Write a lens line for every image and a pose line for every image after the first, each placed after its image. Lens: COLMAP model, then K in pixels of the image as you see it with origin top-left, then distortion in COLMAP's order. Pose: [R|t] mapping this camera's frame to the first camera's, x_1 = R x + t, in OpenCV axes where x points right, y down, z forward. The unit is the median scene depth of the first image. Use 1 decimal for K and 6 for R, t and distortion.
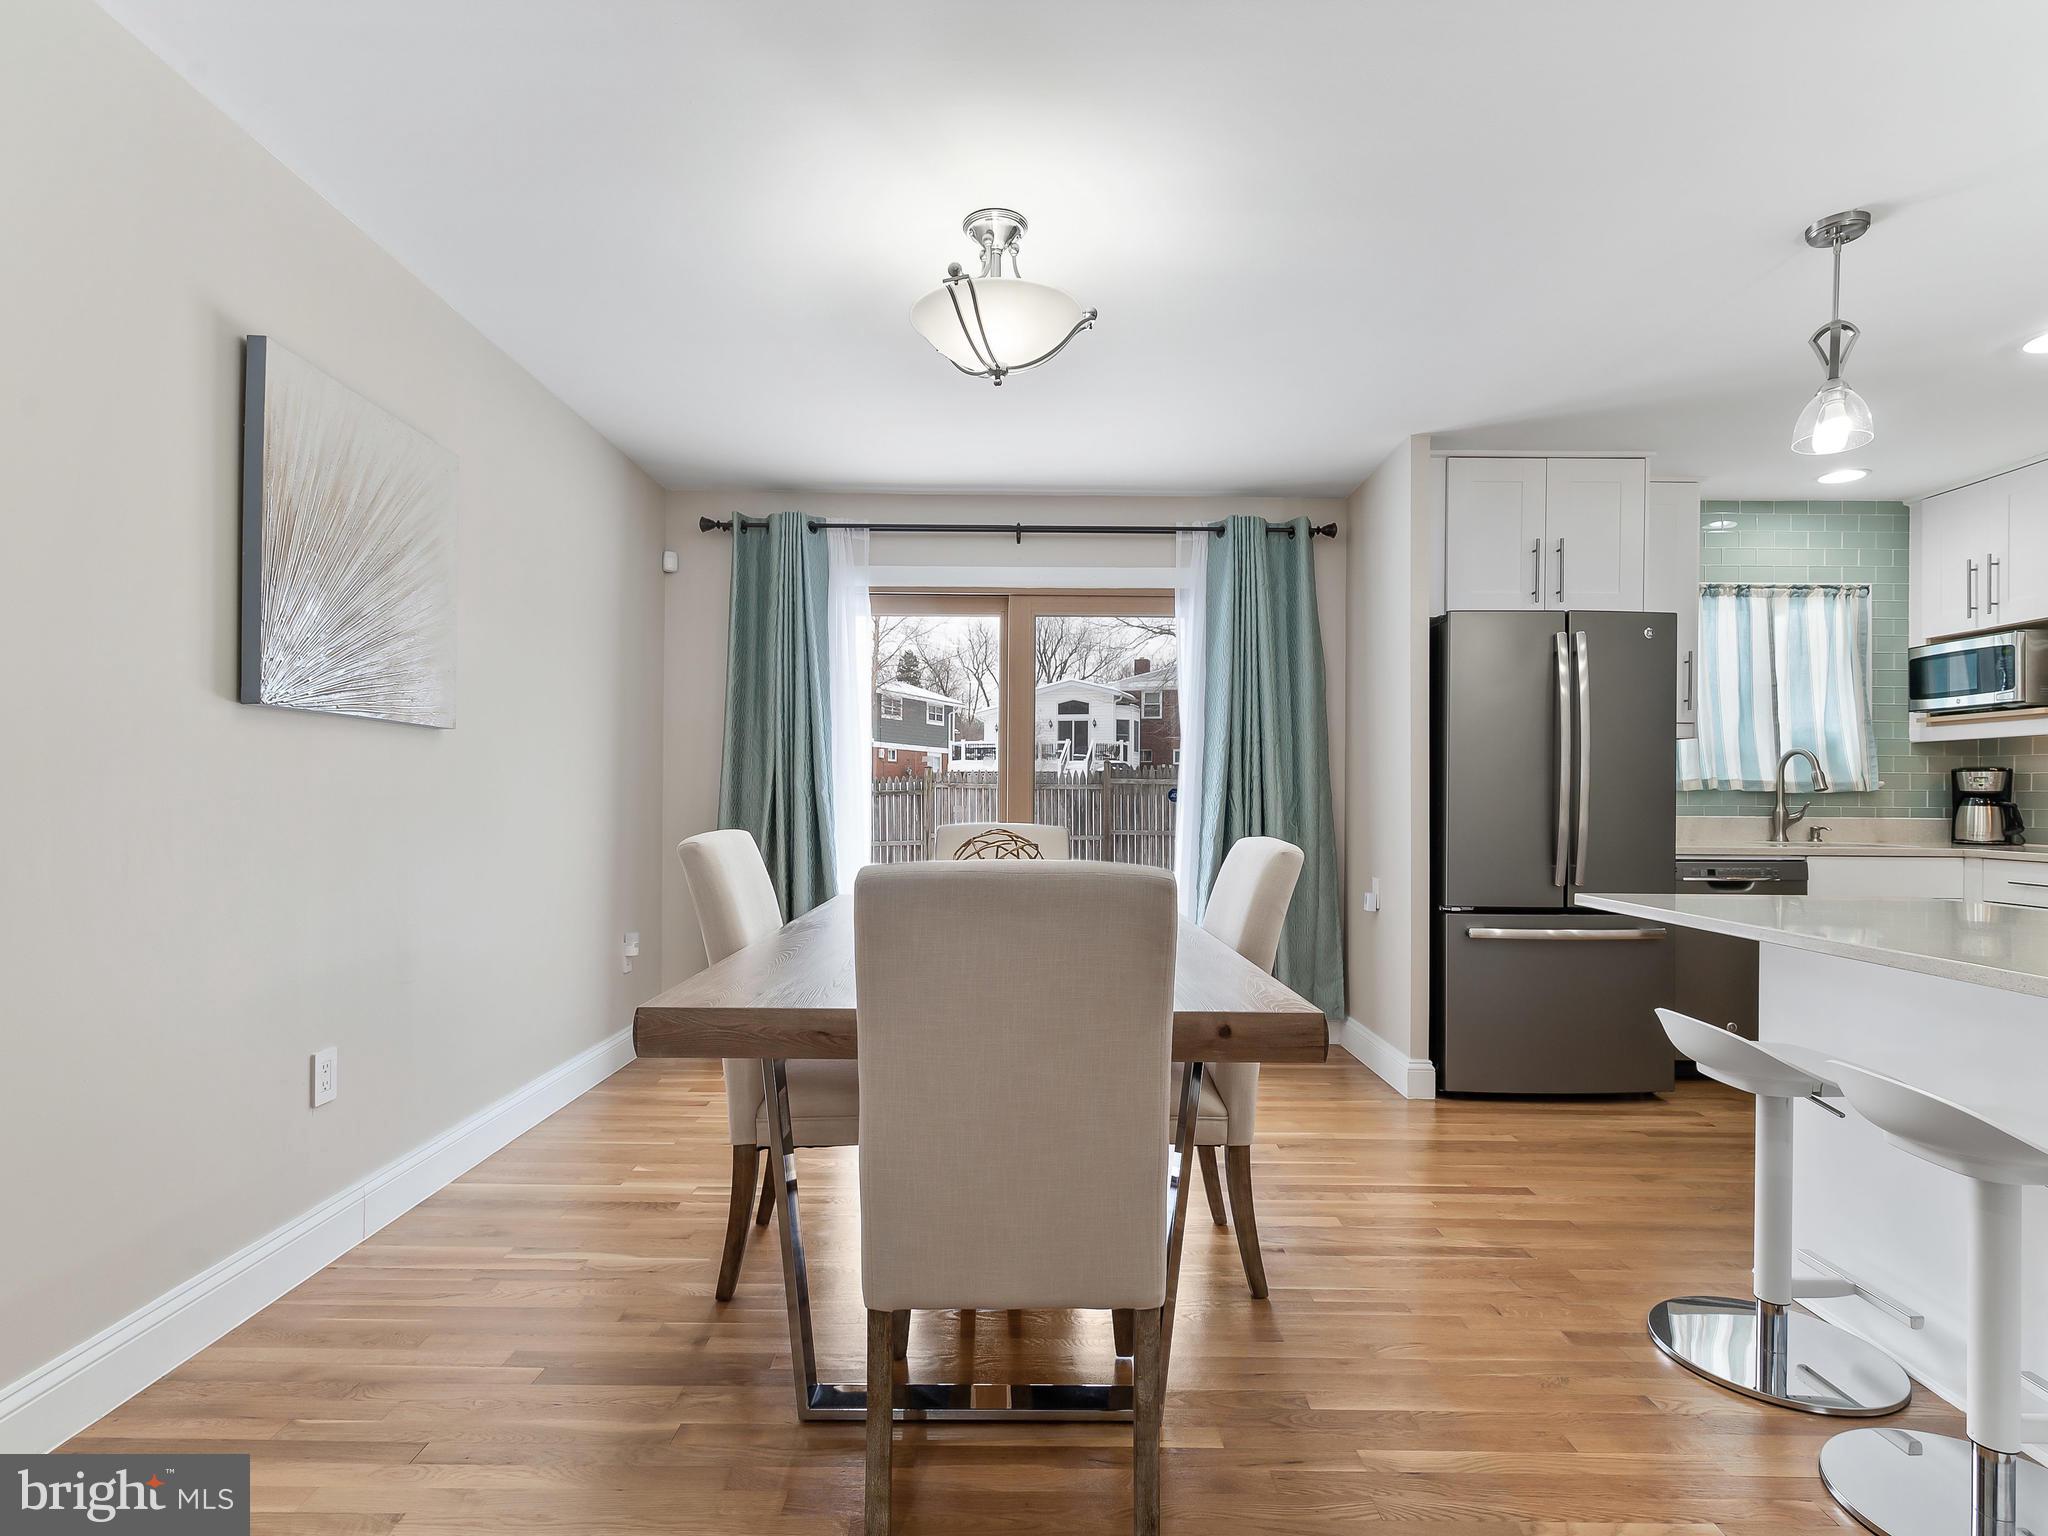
lens RADIAL K [[1060.7, 0, 1027.4], [0, 1060.7, 780.9], [0, 0, 1]] dist [-0.006127, 0.001293]
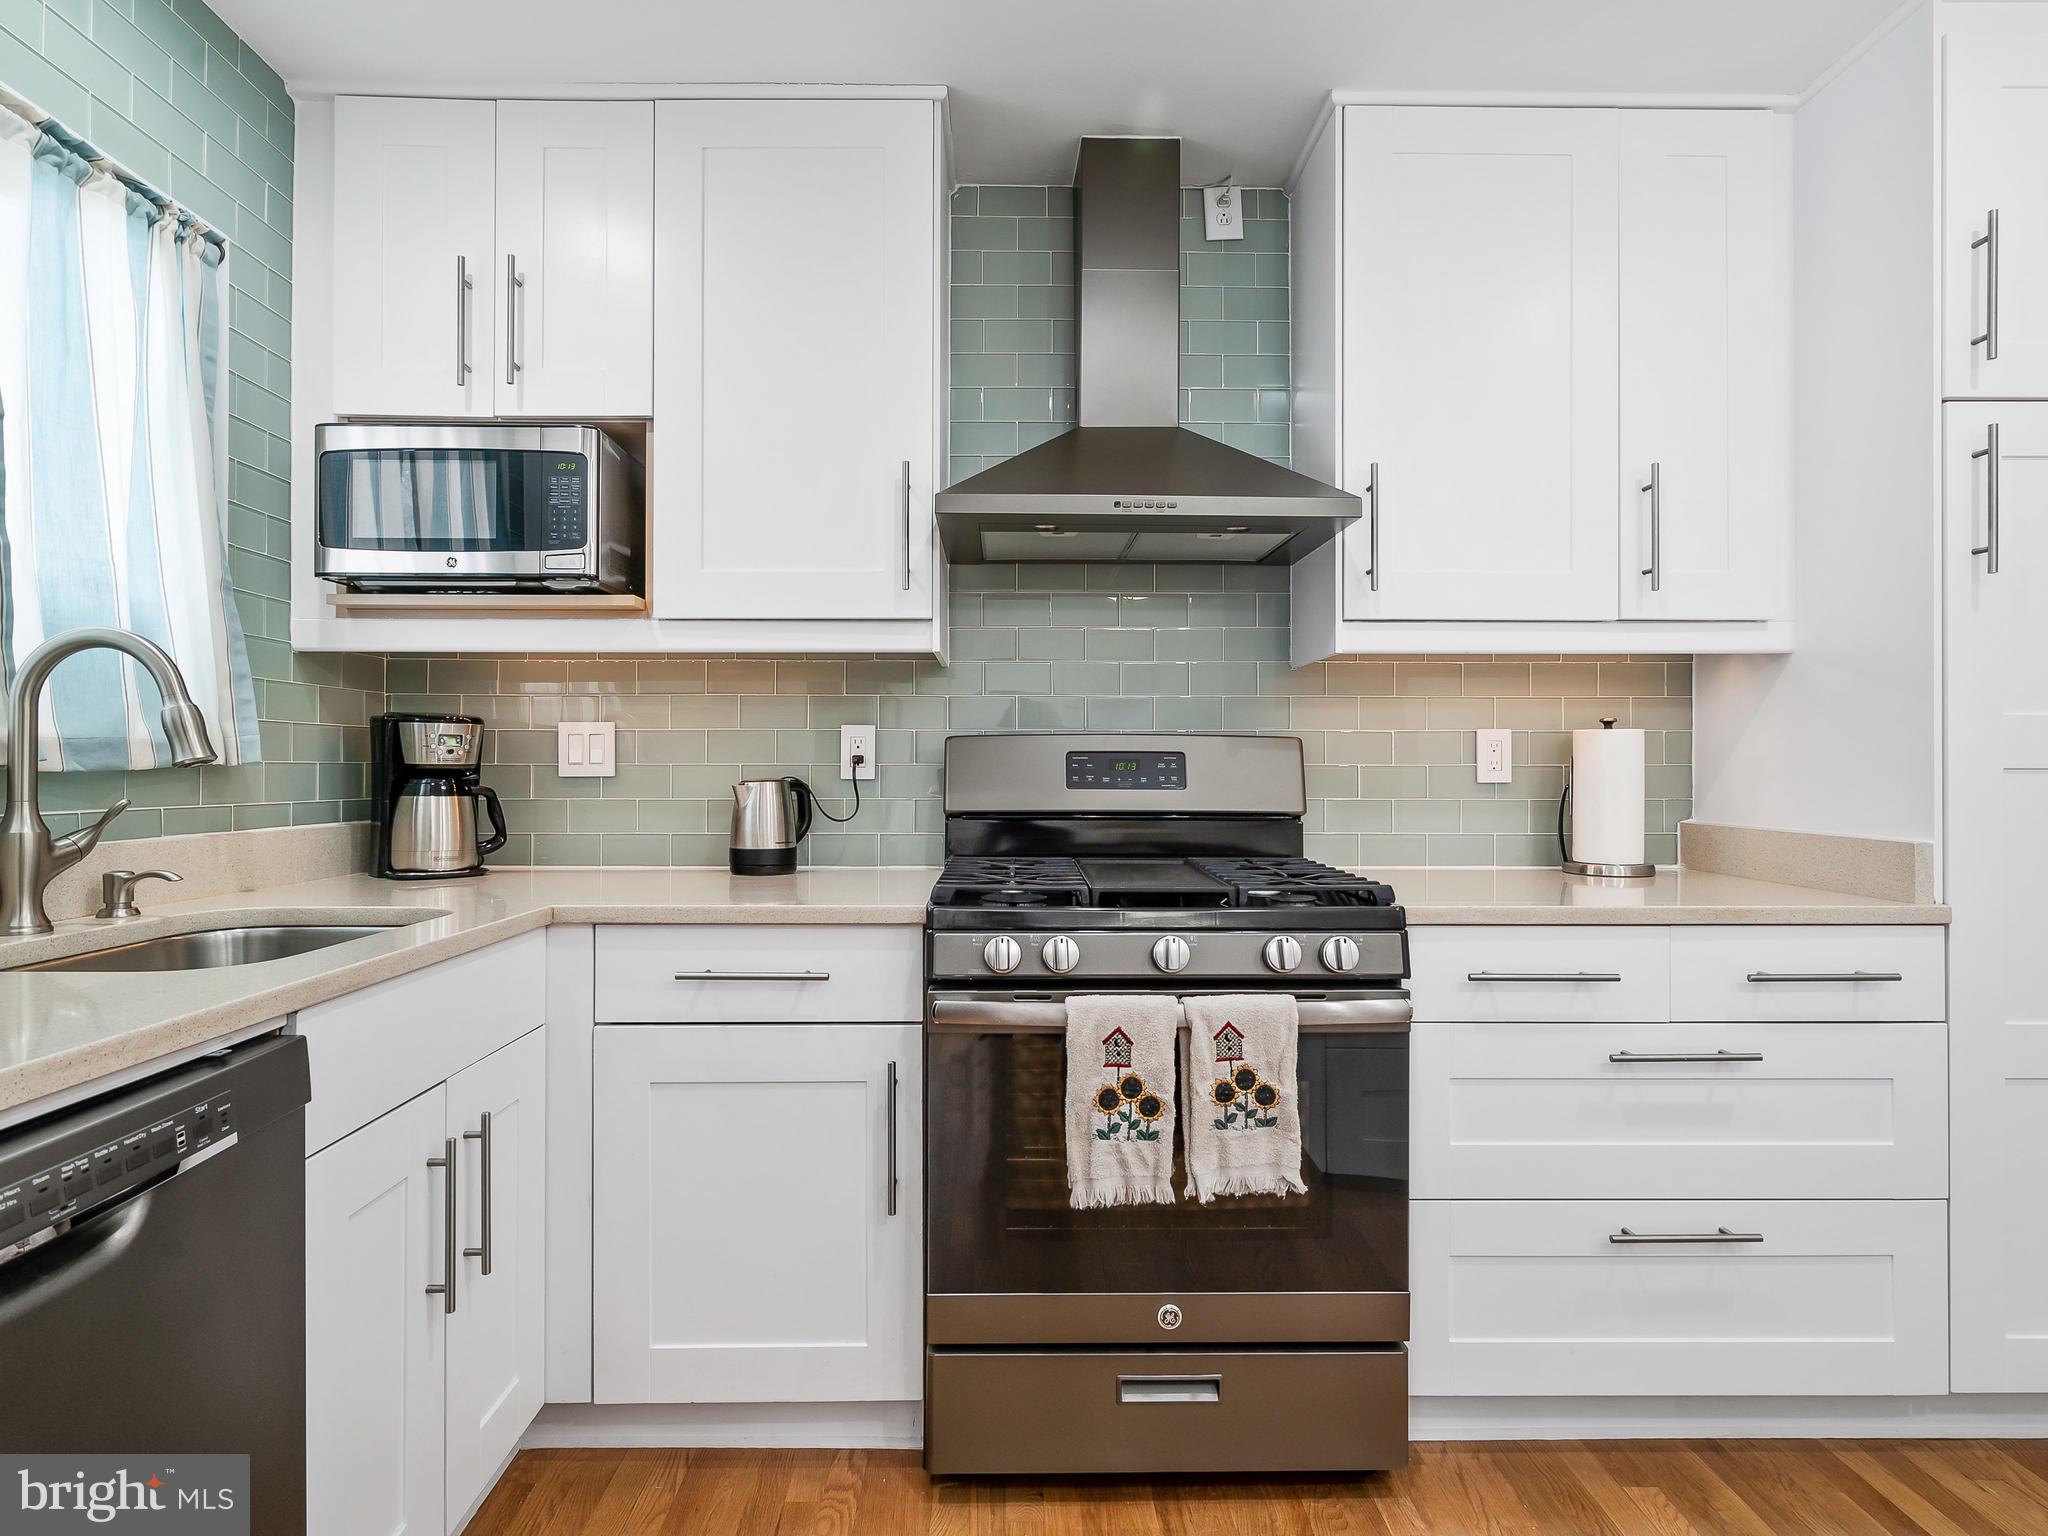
lens RADIAL K [[1060.7, 0, 1008.4], [0, 1060.7, 762.3], [0, 0, 1]] dist [-0.006127, 0.001293]
pose [[-0.018920, -0.002326, 0.999818, 0.409520], [-0.014435, 0.999894, 0.002053, 0.004012], [-0.999717, -0.014393, -0.018951, 0.732691]]
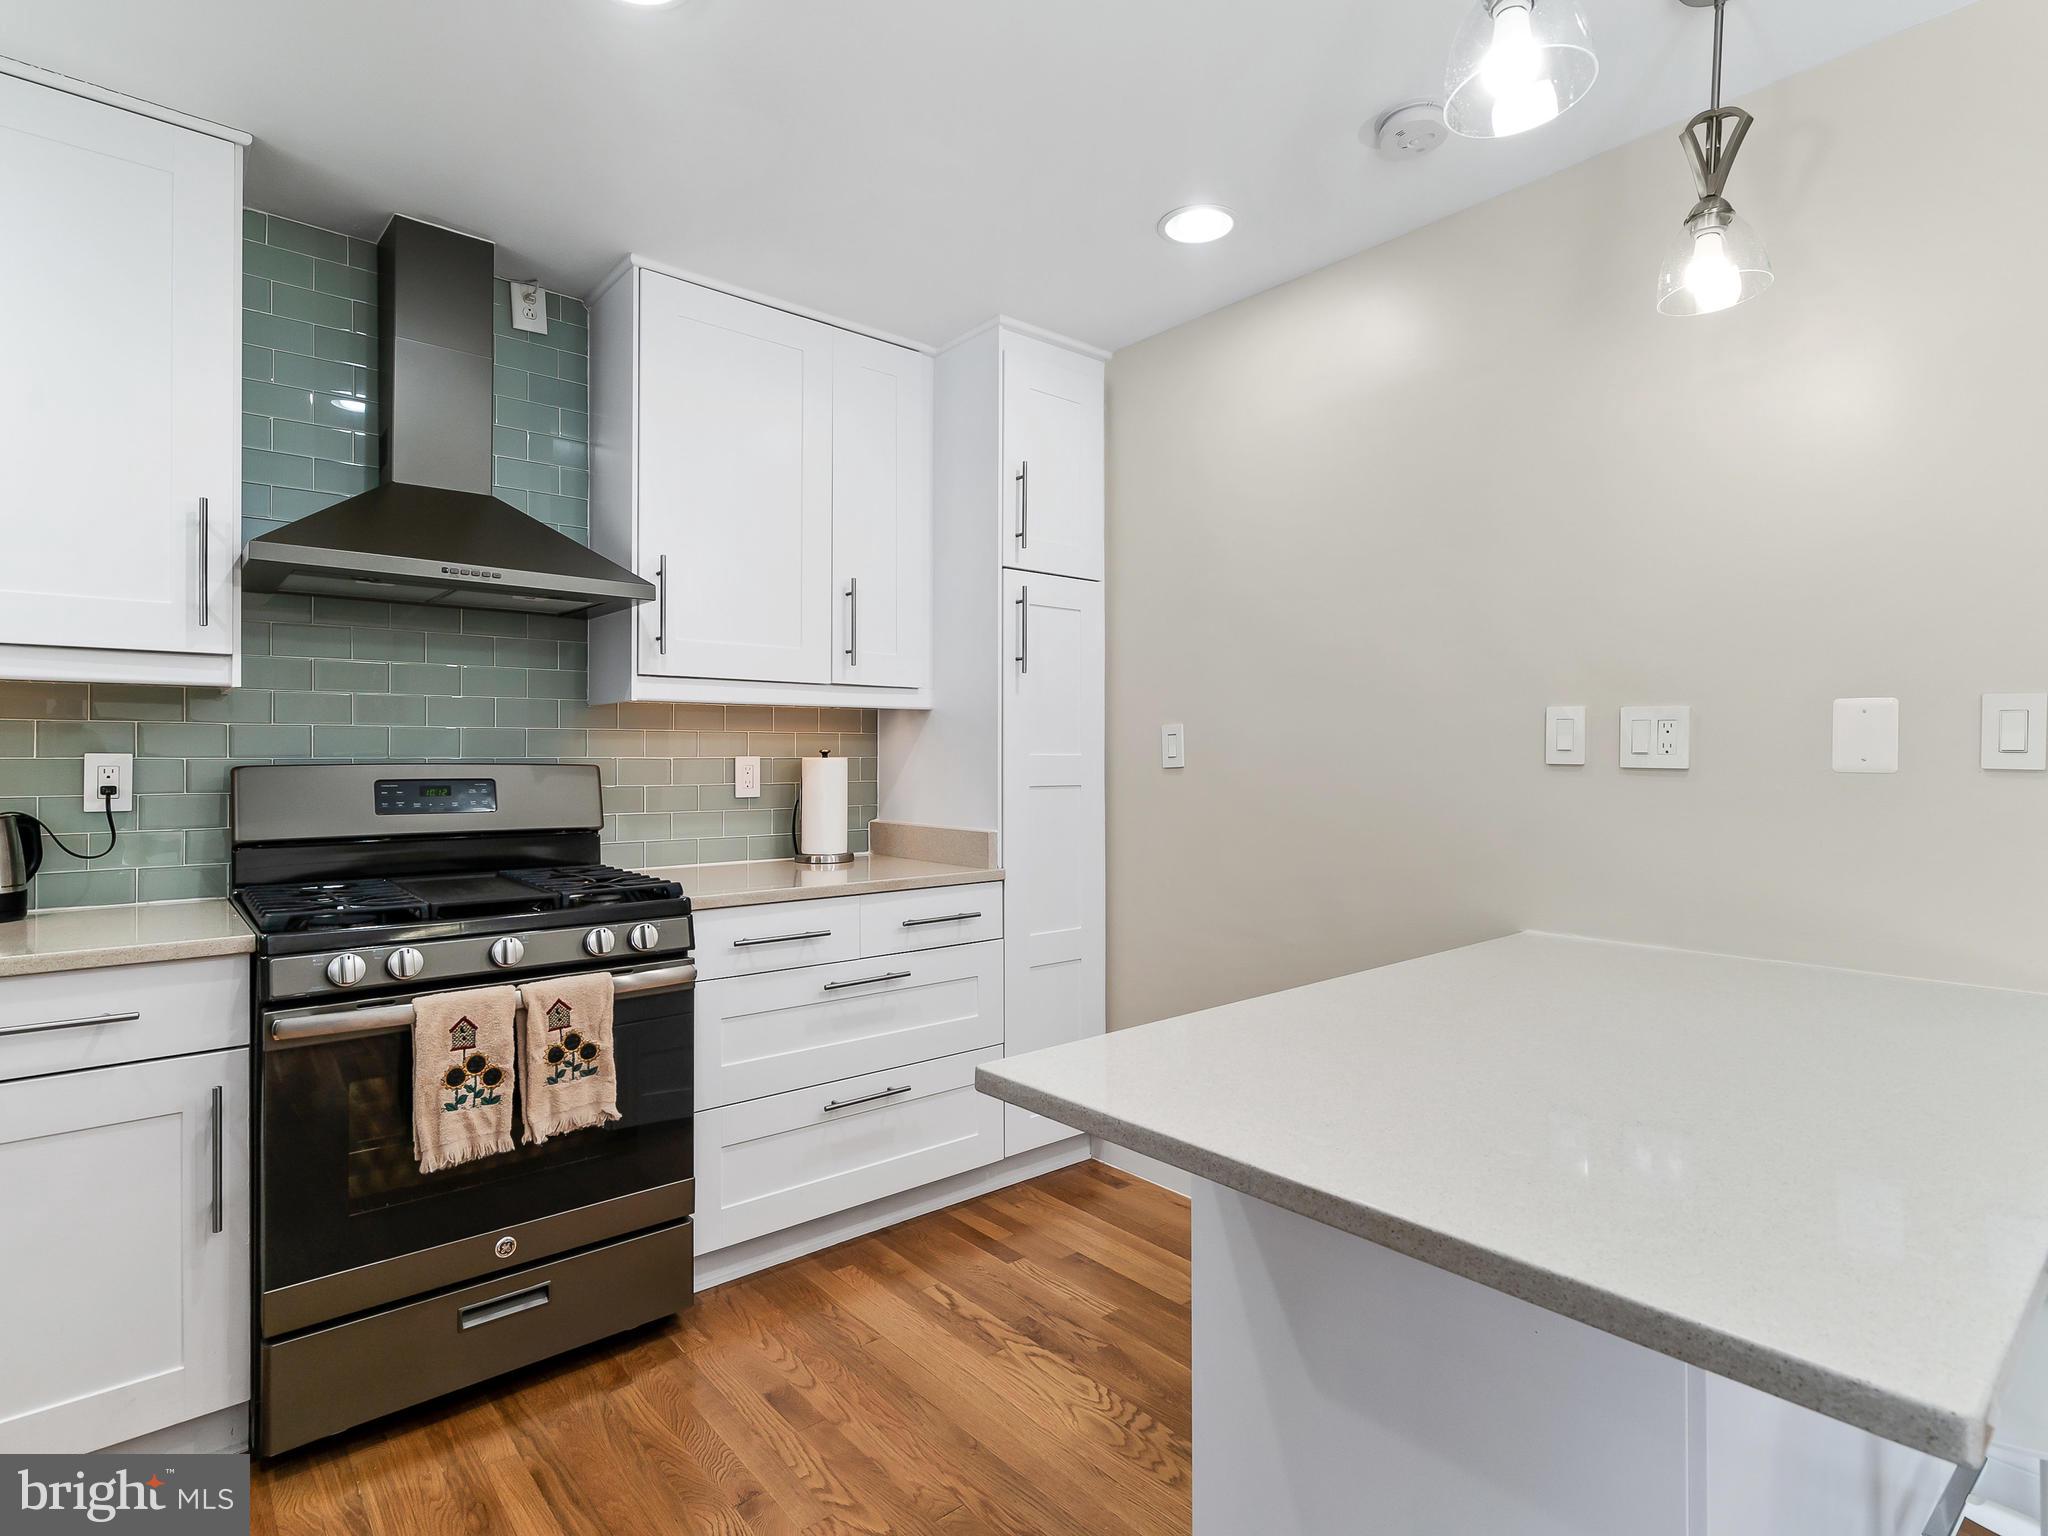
lens RADIAL K [[1060.7, 0, 1031.4], [0, 1060.7, 747.7], [0, 0, 1]] dist [-0.006127, 0.001293]
pose [[-0.659500, 0.002797, 0.751699, 0.291731], [-0.012298, 0.999819, -0.014510, -0.012537], [-0.751604, -0.018814, -0.659346, 0.797520]]
